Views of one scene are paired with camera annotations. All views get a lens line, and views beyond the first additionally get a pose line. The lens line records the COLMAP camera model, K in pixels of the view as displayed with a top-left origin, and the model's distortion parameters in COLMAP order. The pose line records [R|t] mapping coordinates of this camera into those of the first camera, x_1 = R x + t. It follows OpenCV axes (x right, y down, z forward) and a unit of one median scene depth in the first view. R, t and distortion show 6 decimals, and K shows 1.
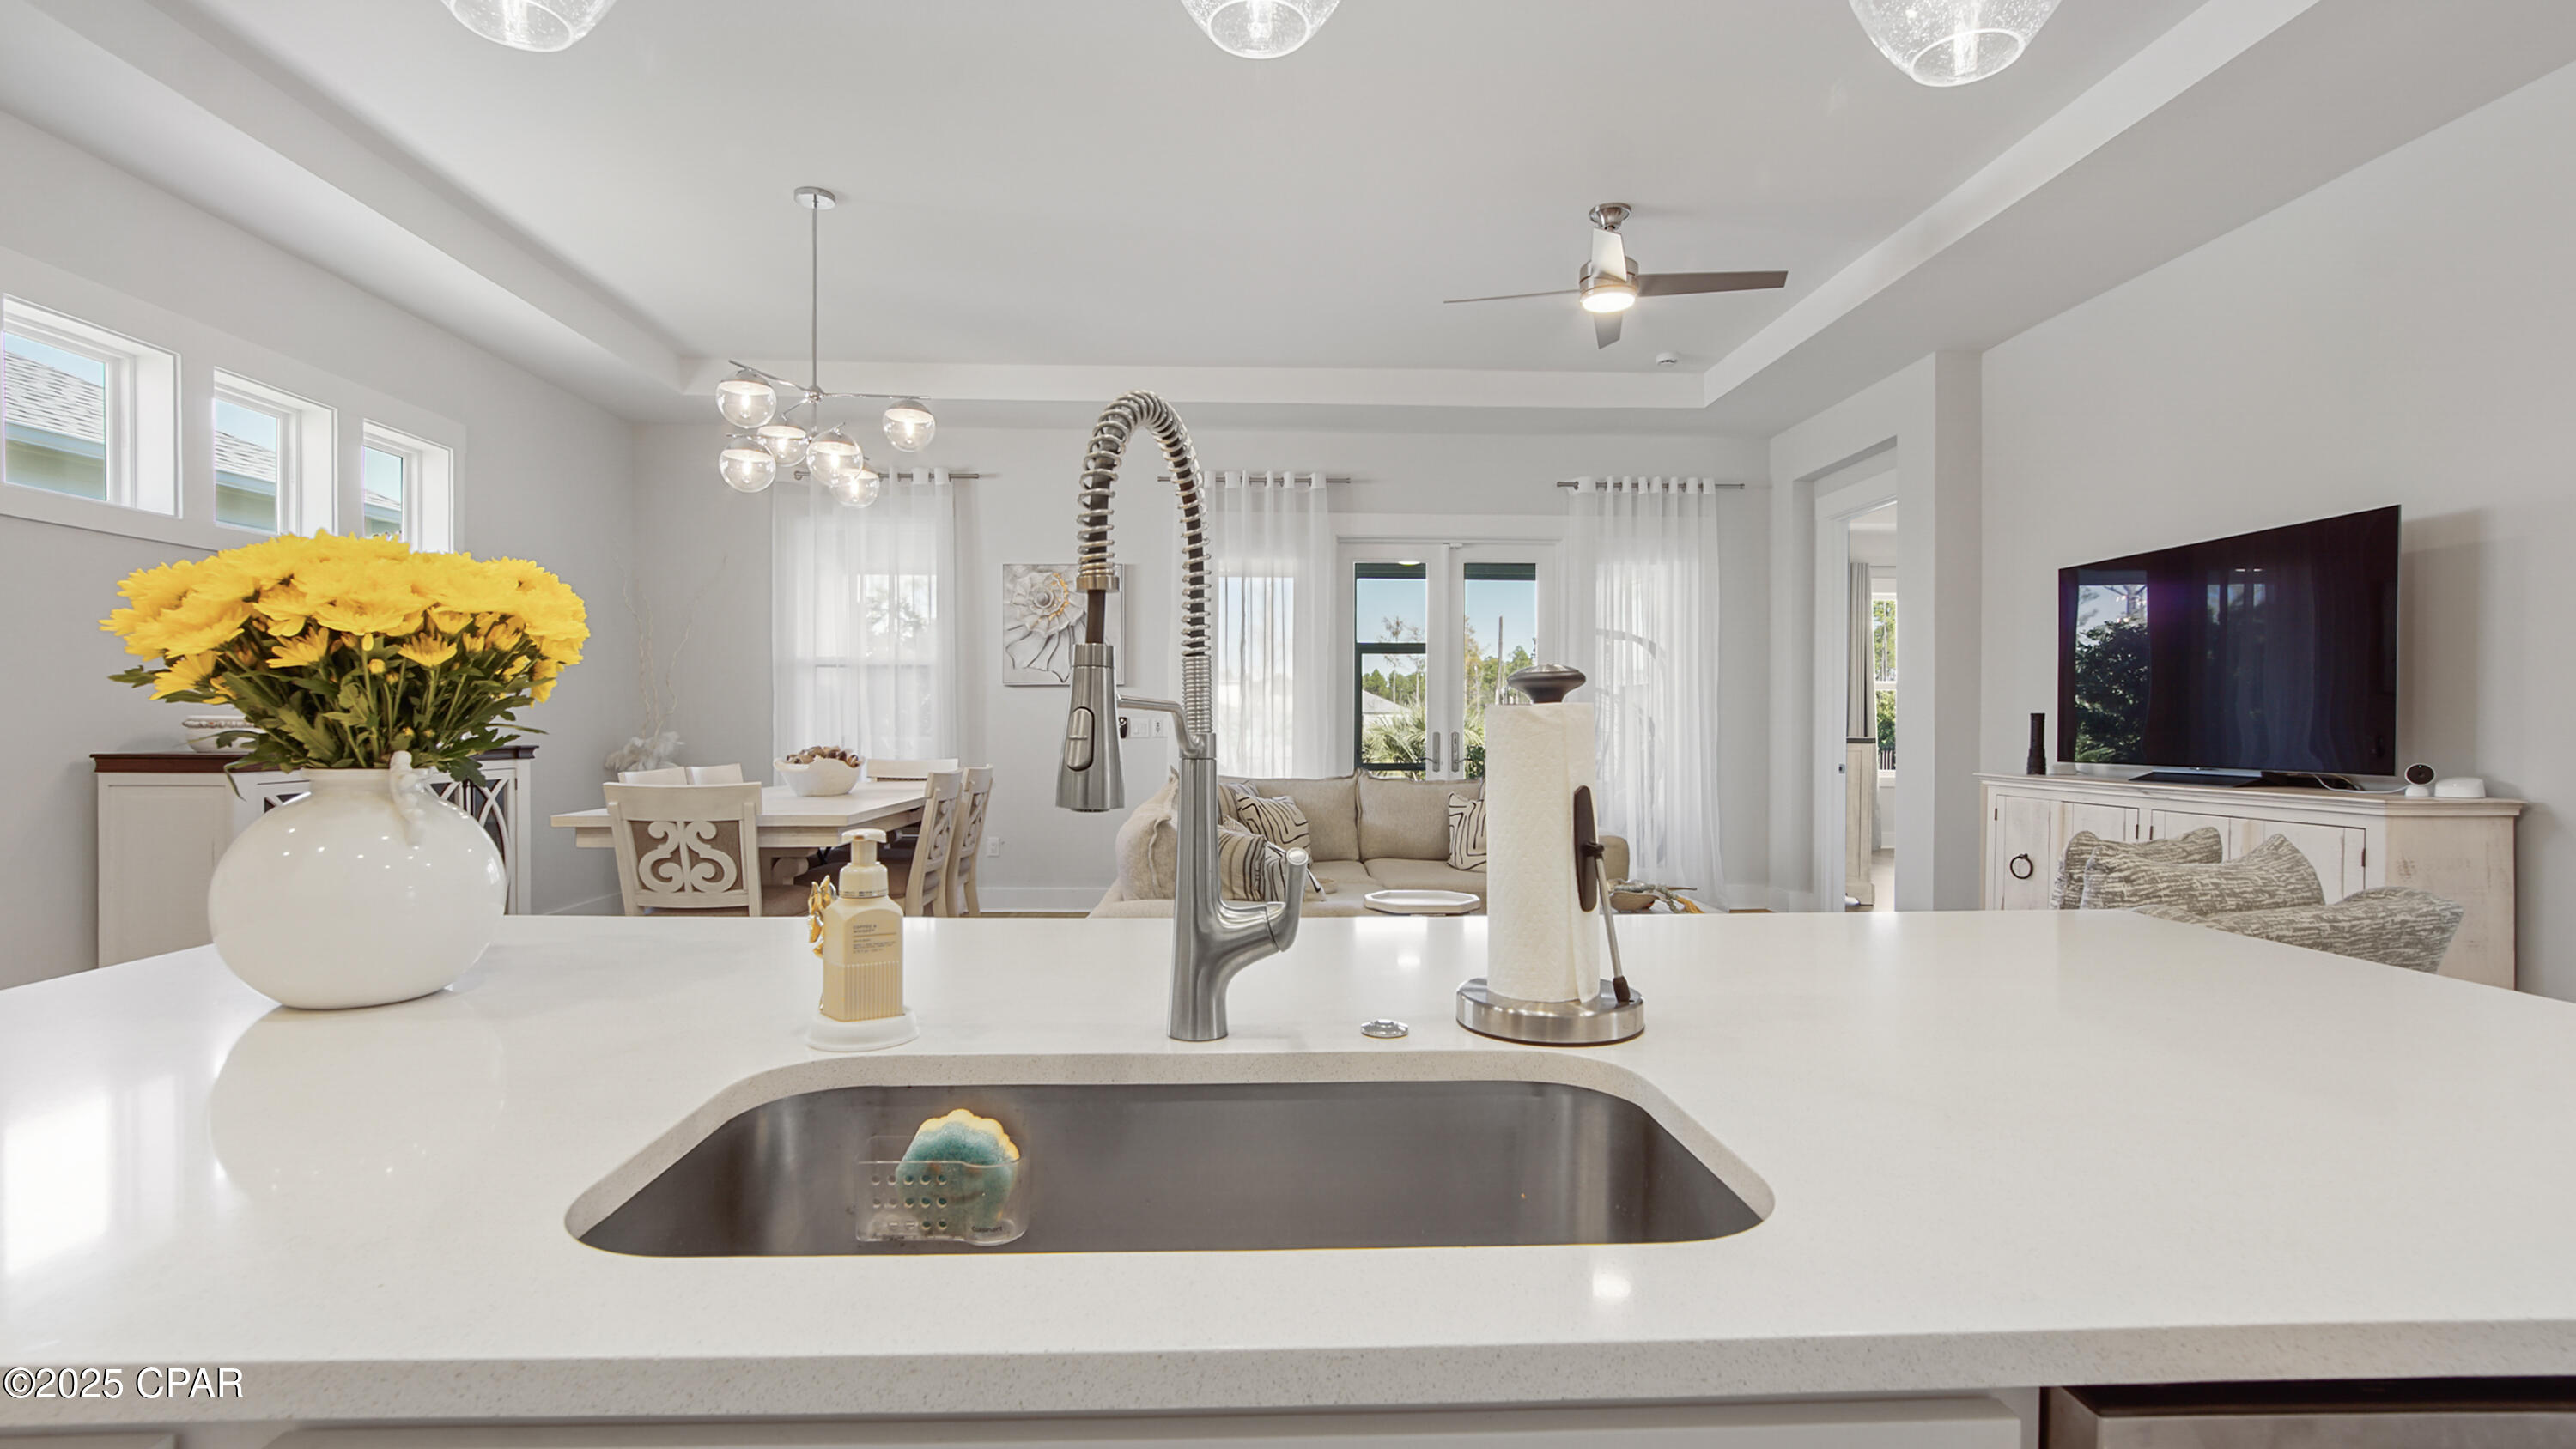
lens RADIAL K [[1163.3, 0, 1269.7], [0, 1163.3, 736.5], [0, 0, 1]] dist [0.000091, 0.001139]
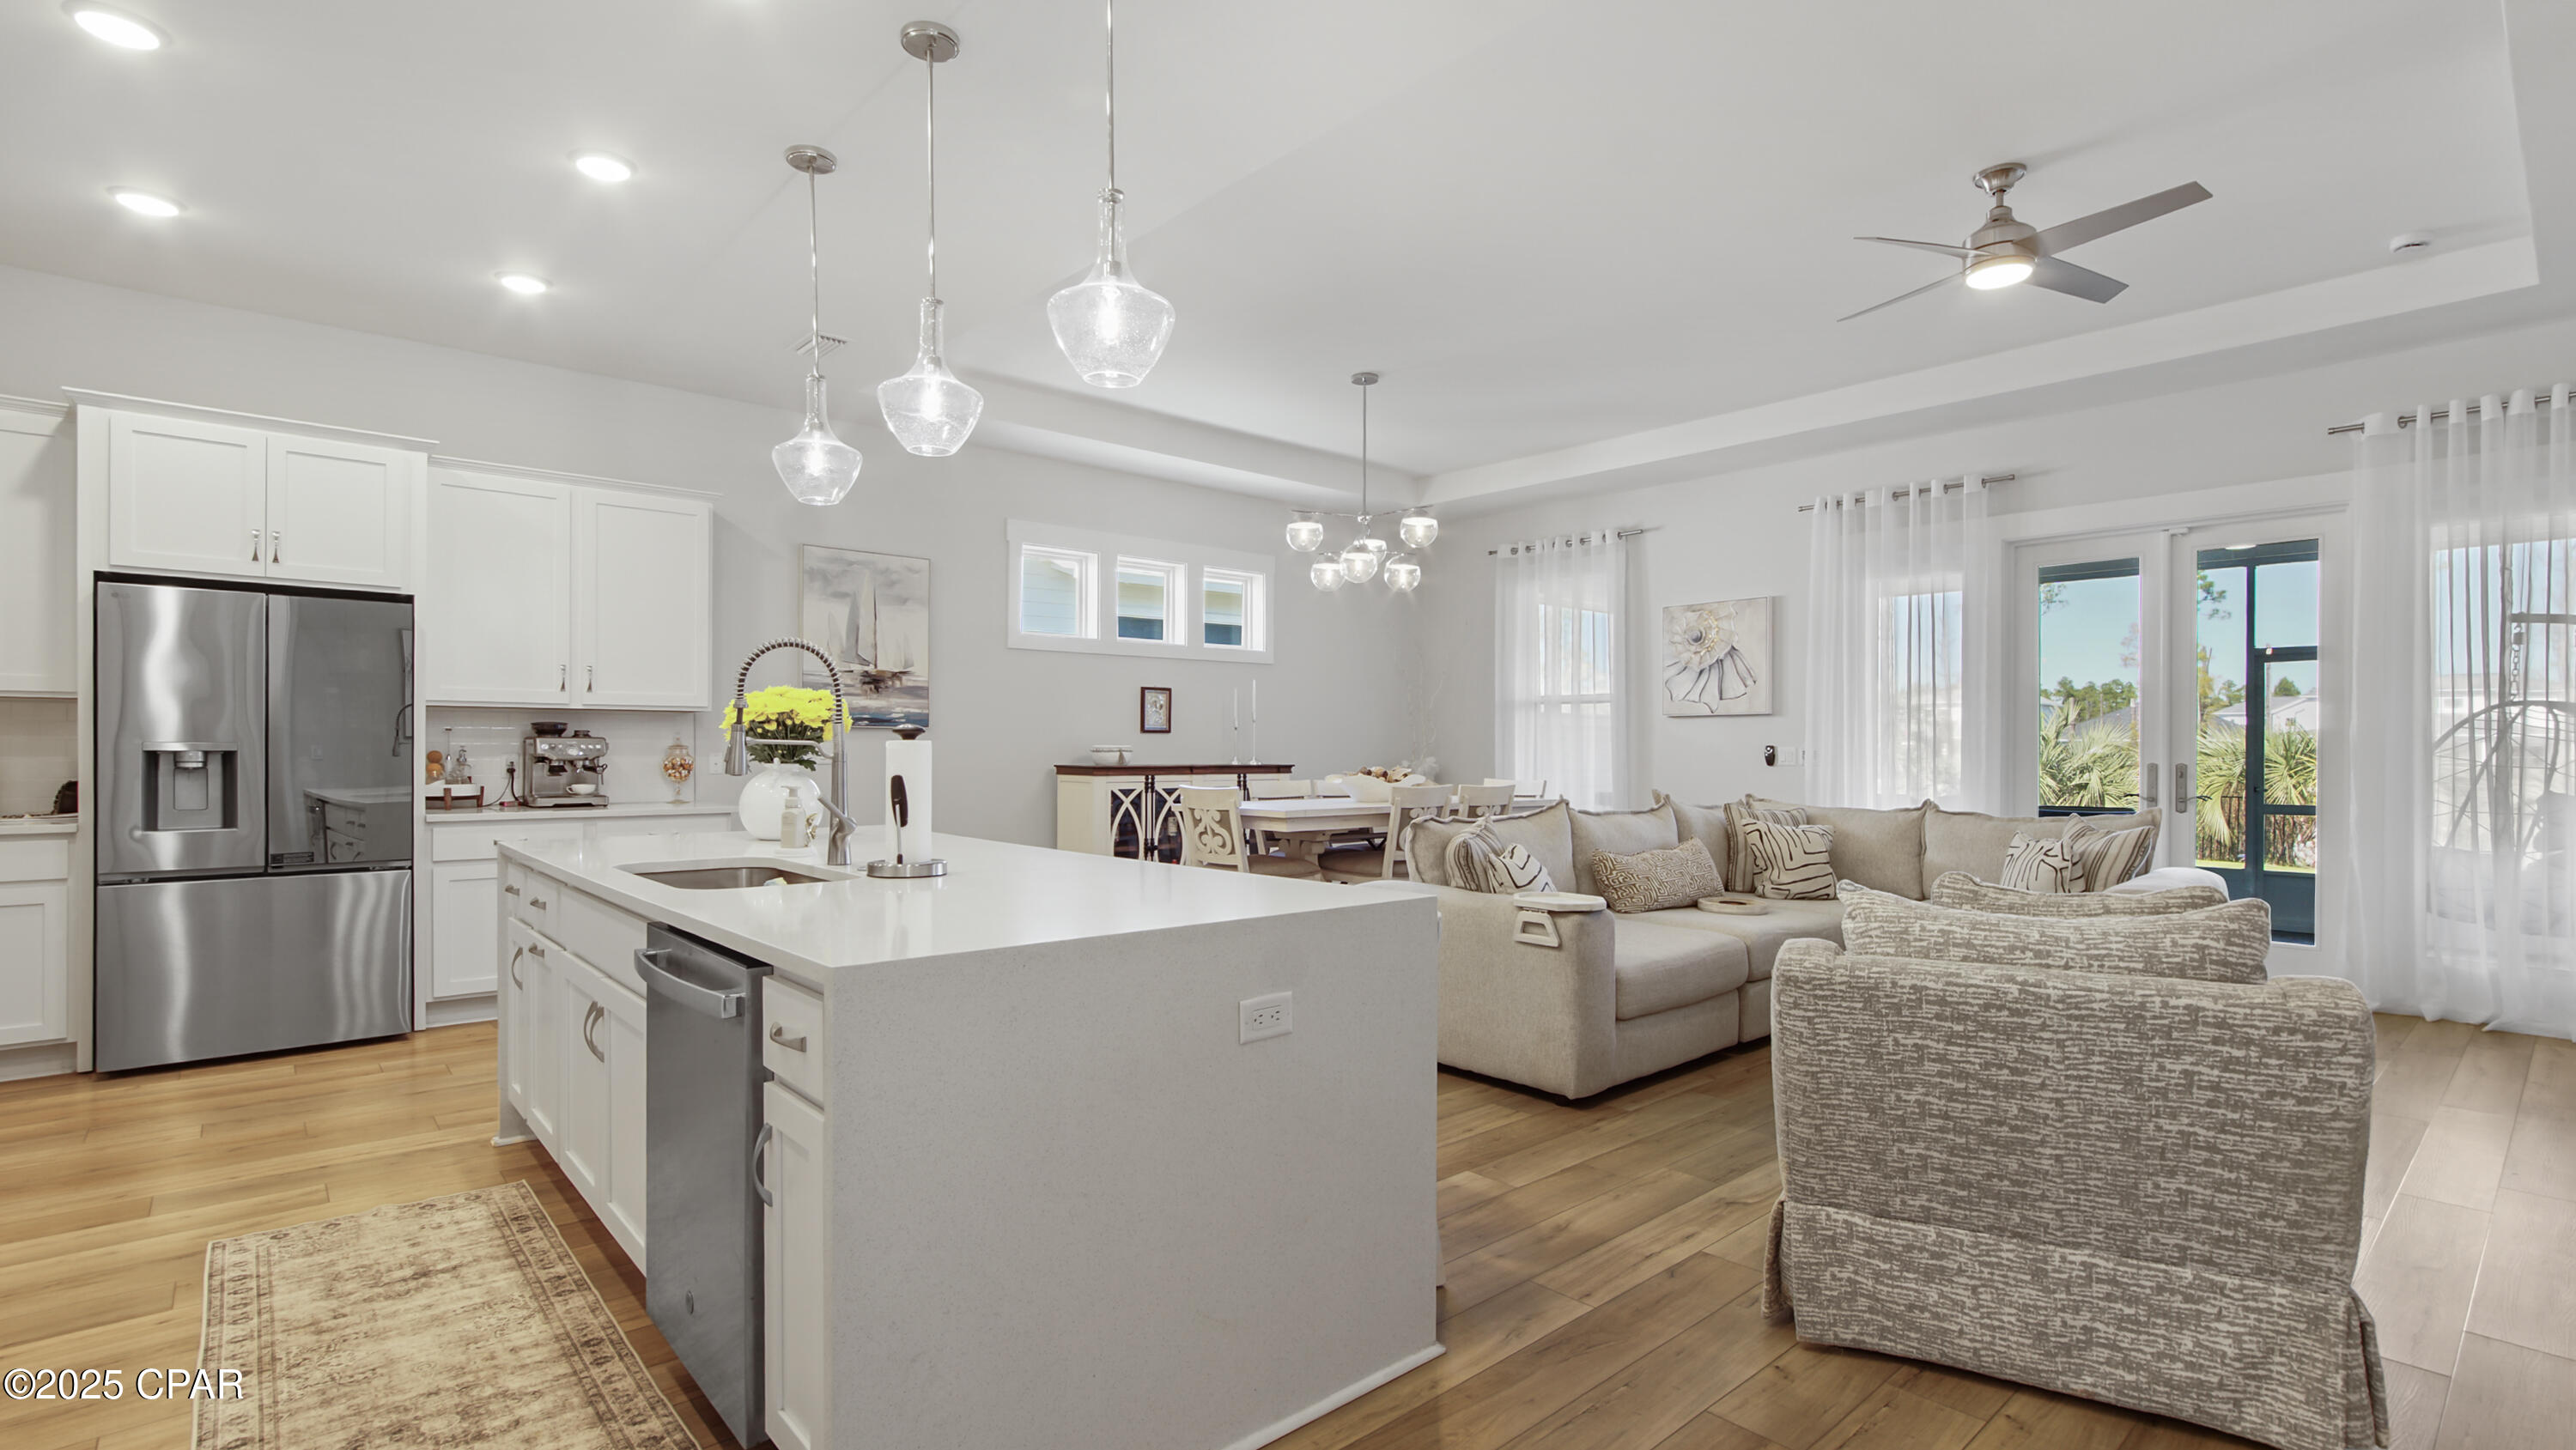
lens RADIAL K [[1184.2, 0, 1283.5], [0, 1184.2, 751.2], [0, 0, 1]] dist [-0.001642, 0.000728]
pose [[0.639594, 0.002074, -0.768710, 0.443859], [-0.011733, 0.999906, -0.007065, 0.000584], [0.768623, 0.013538, 0.639559, 0.007012]]
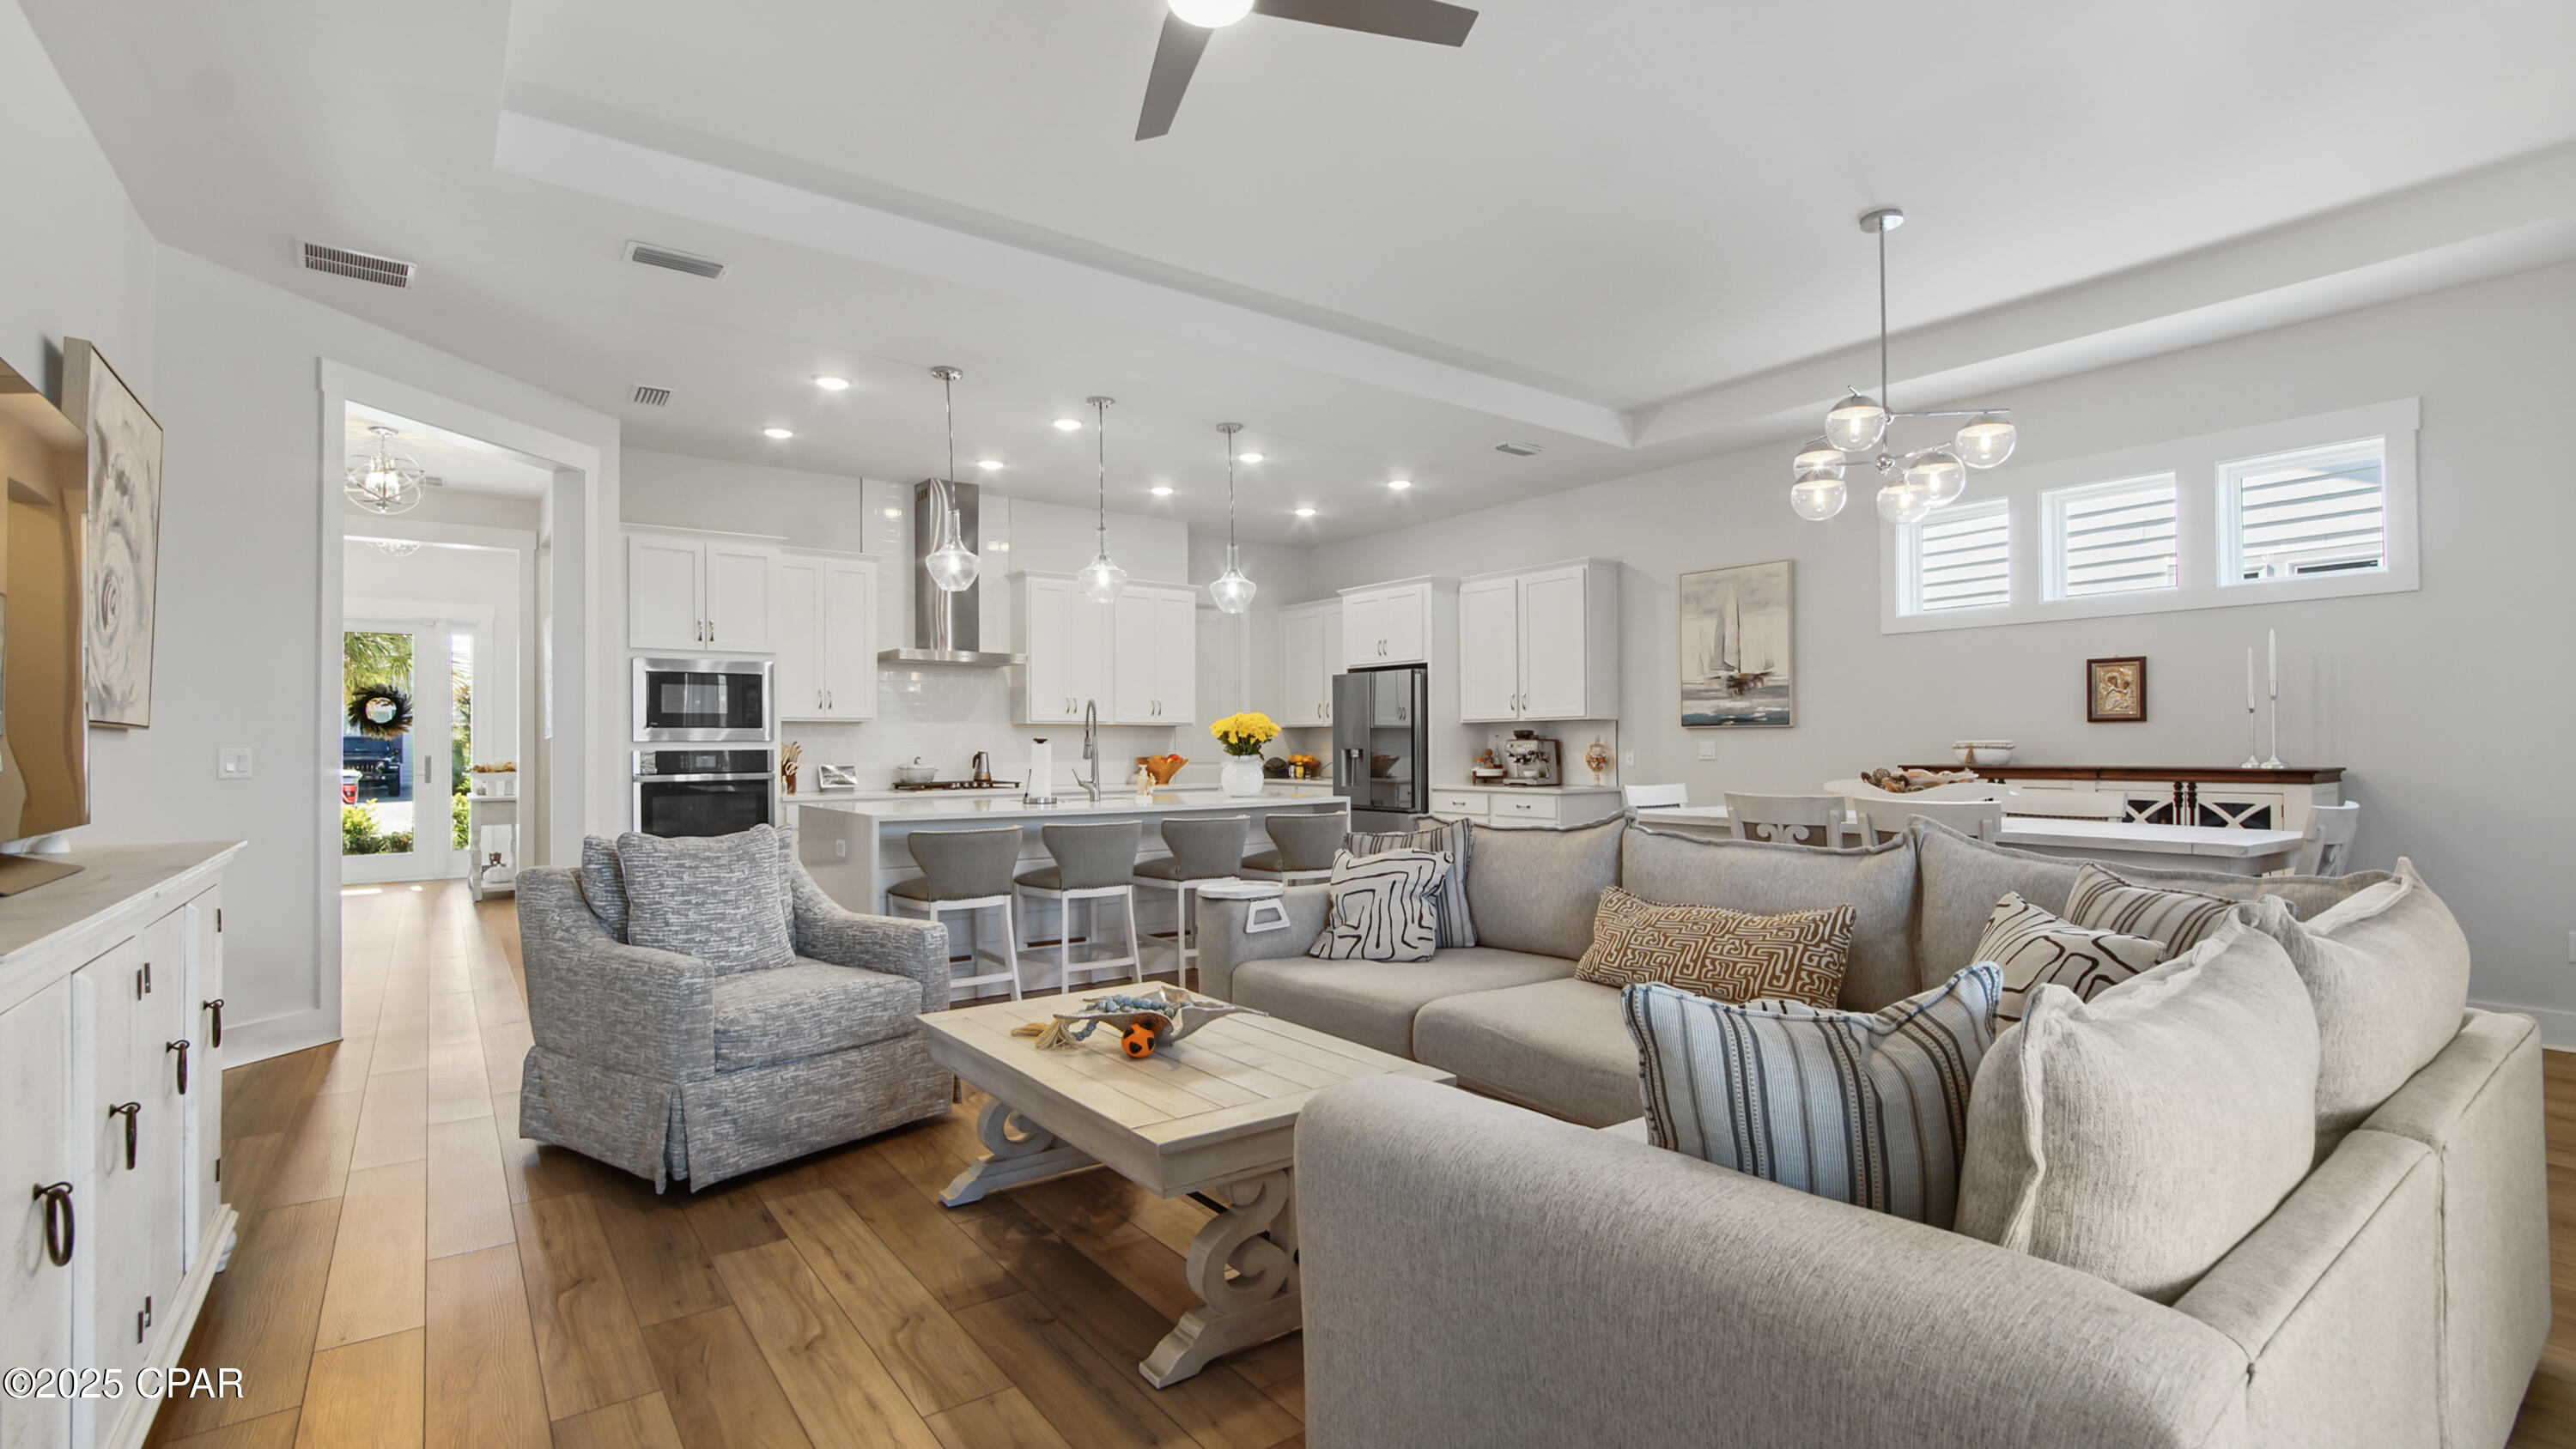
lens RADIAL K [[1137.9, 0, 1269.8], [0, 1137.9, 750.1], [0, 0, 1]] dist [-0.000612, -0.000234]
pose [[-0.822426, 0.001739, -0.568870, 0.407607], [-0.005462, 0.999925, 0.010952, -0.010146], [0.568846, 0.012114, -0.822355, 1.021700]]
